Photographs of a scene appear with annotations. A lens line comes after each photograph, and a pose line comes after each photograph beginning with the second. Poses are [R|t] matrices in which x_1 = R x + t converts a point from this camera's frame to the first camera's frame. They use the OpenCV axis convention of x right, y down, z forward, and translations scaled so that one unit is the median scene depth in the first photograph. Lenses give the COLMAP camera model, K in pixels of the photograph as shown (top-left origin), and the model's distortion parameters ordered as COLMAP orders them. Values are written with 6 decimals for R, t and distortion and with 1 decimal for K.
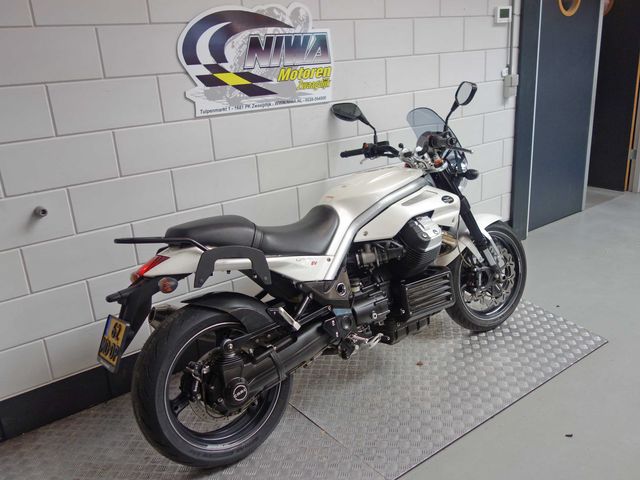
lens RADIAL K [[558.0, 0, 319.2], [0, 558.0, 238.3], [0, 0, 1]] dist [0.010524, -0.000358]
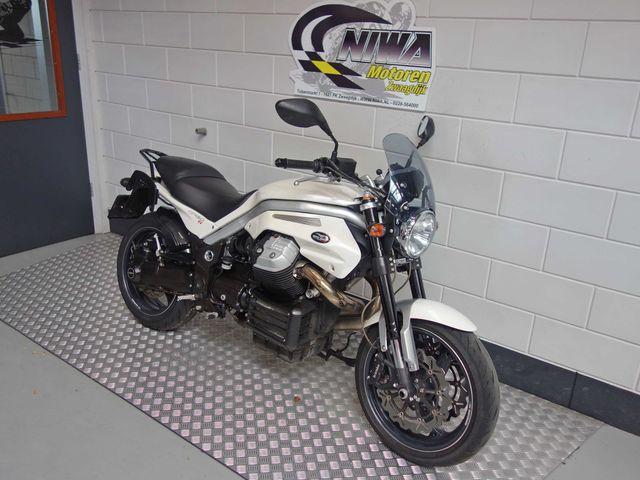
lens RADIAL K [[558.0, 0, 321.3], [0, 558.0, 241.7], [0, 0, 1]] dist [0.010524, -0.000358]
pose [[0.288161, 0.400087, -0.869997, 0.897916], [-0.358437, 0.887552, 0.289438, -0.286275], [0.887967, 0.228435, 0.399163, 0.613857]]
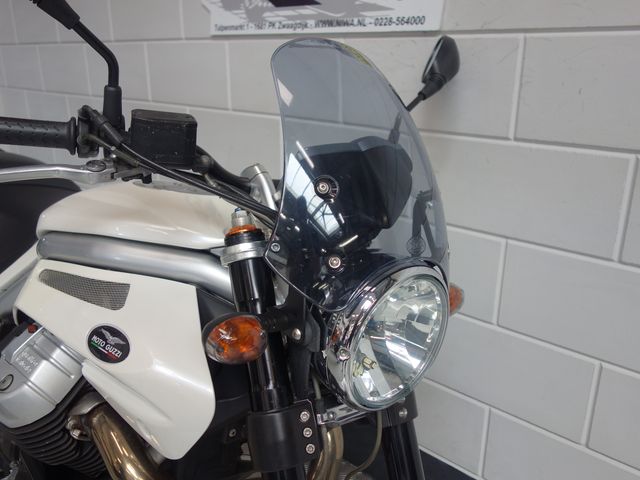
lens RADIAL K [[558.0, 0, 319.1], [0, 558.0, 239.5], [0, 0, 1]] dist [0.010524, -0.000358]
pose [[0.189989, 0.369563, -0.909576, 0.462554], [-0.318091, 0.899647, 0.299087, -0.224941], [0.928829, 0.232505, 0.288477, 0.929403]]
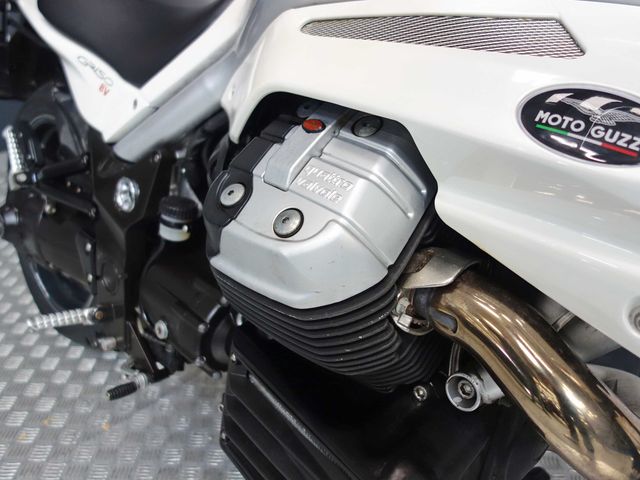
lens RADIAL K [[558.0, 0, 320.2], [0, 558.0, 242.6], [0, 0, 1]] dist [0.010524, -0.000358]
pose [[0.148693, 0.536761, -0.830529, 0.313873], [-0.324282, 0.819890, 0.471828, -0.080653], [0.934201, 0.199168, 0.295974, 0.841761]]
